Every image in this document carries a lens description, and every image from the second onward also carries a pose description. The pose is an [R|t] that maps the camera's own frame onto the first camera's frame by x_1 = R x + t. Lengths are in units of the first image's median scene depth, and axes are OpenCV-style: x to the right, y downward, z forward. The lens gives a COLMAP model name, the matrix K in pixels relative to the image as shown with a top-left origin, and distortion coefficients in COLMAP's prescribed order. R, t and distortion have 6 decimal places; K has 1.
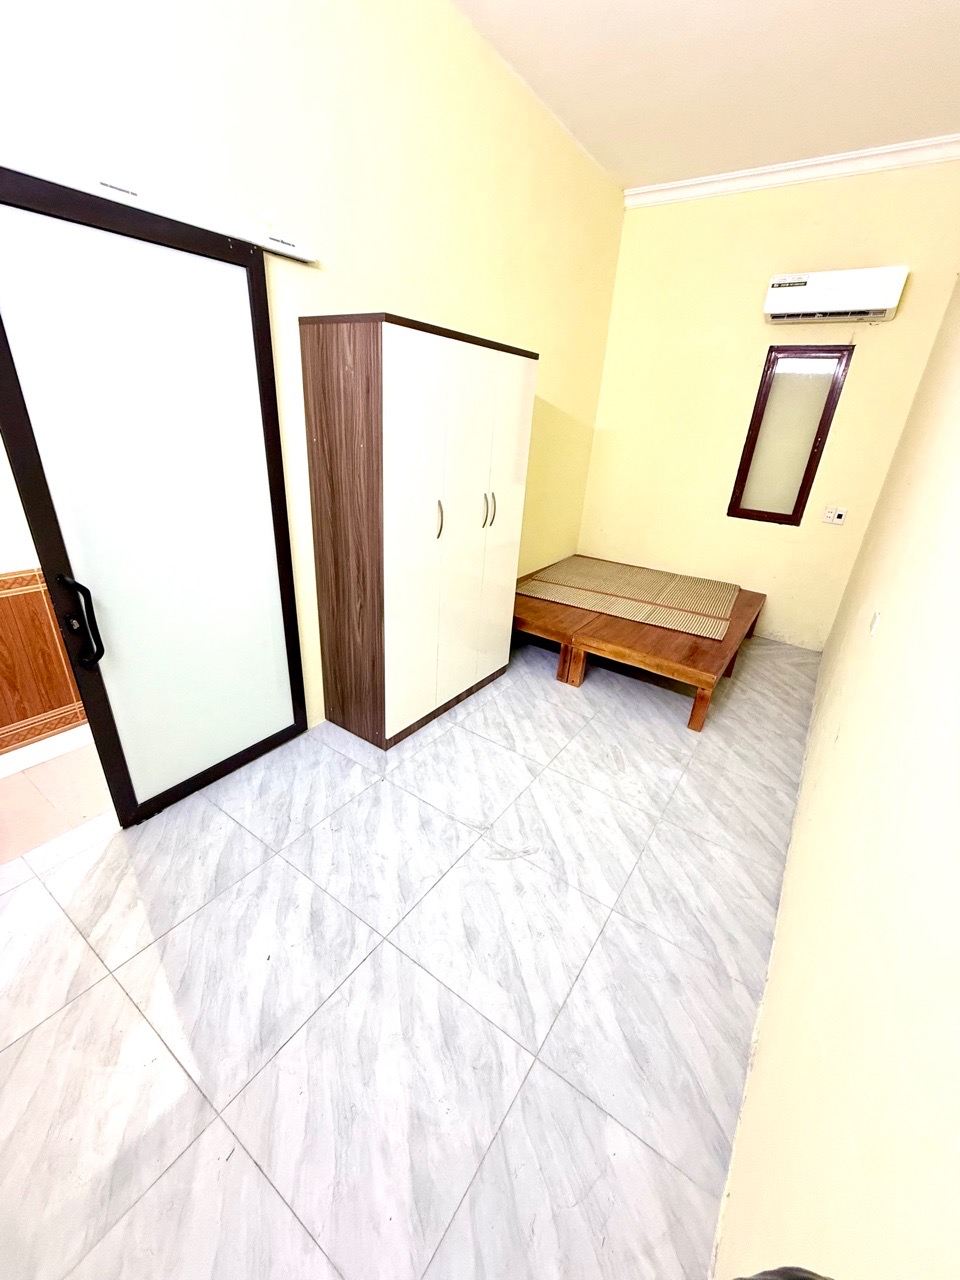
lens RADIAL K [[510.4, 0, 481.7], [0, 510.4, 638.2], [0, 0, 1]] dist [0.002921, 0.000294]
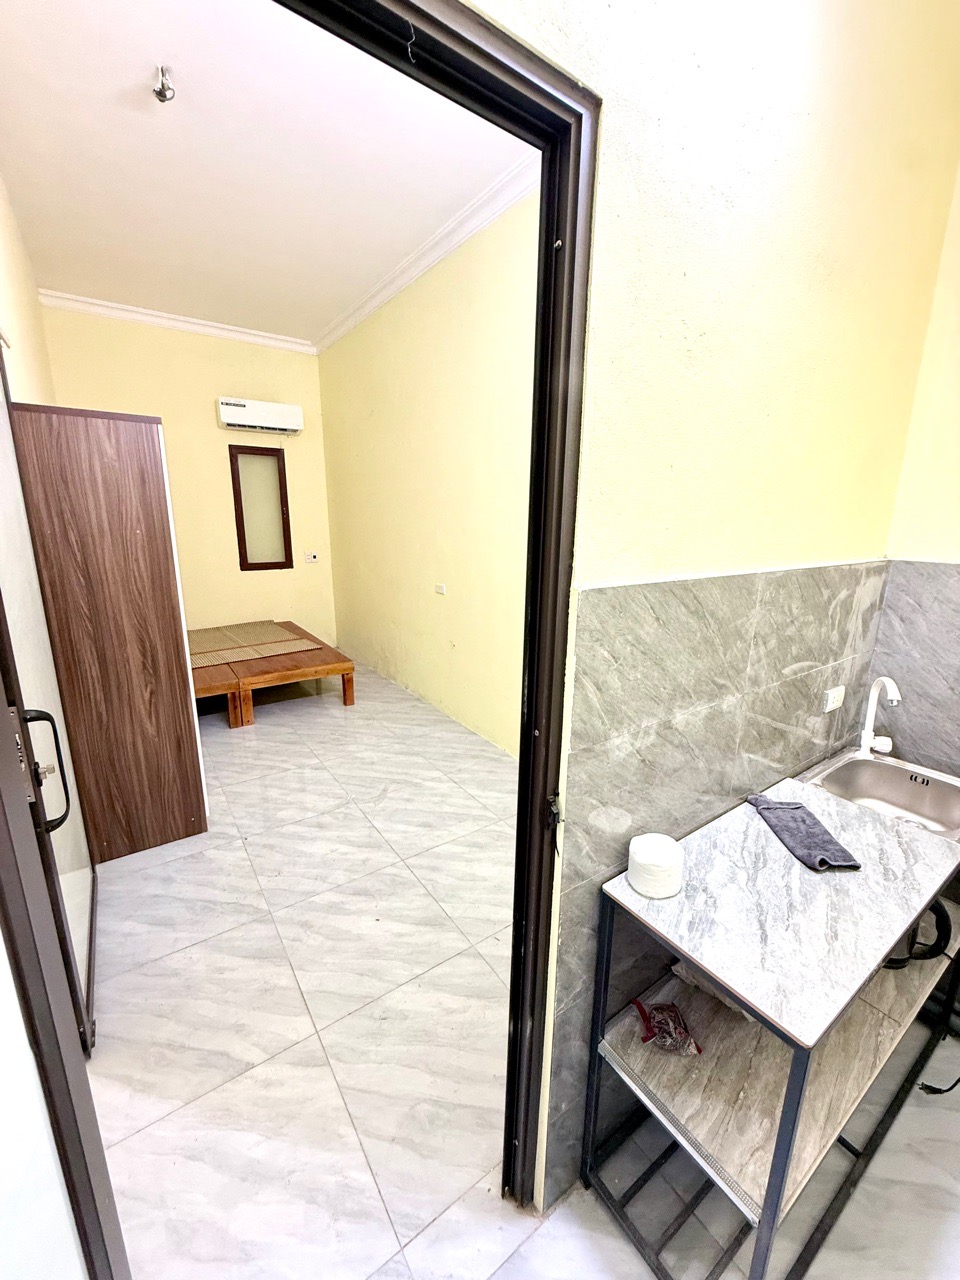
lens RADIAL K [[510.4, 0, 478.4], [0, 510.4, 638.0], [0, 0, 1]] dist [0.002921, 0.000294]
pose [[0.354463, -0.275728, 0.893493, -0.874234], [0.389742, 0.912144, 0.126867, -0.040627], [-0.849975, 0.303262, 0.430784, 0.037268]]
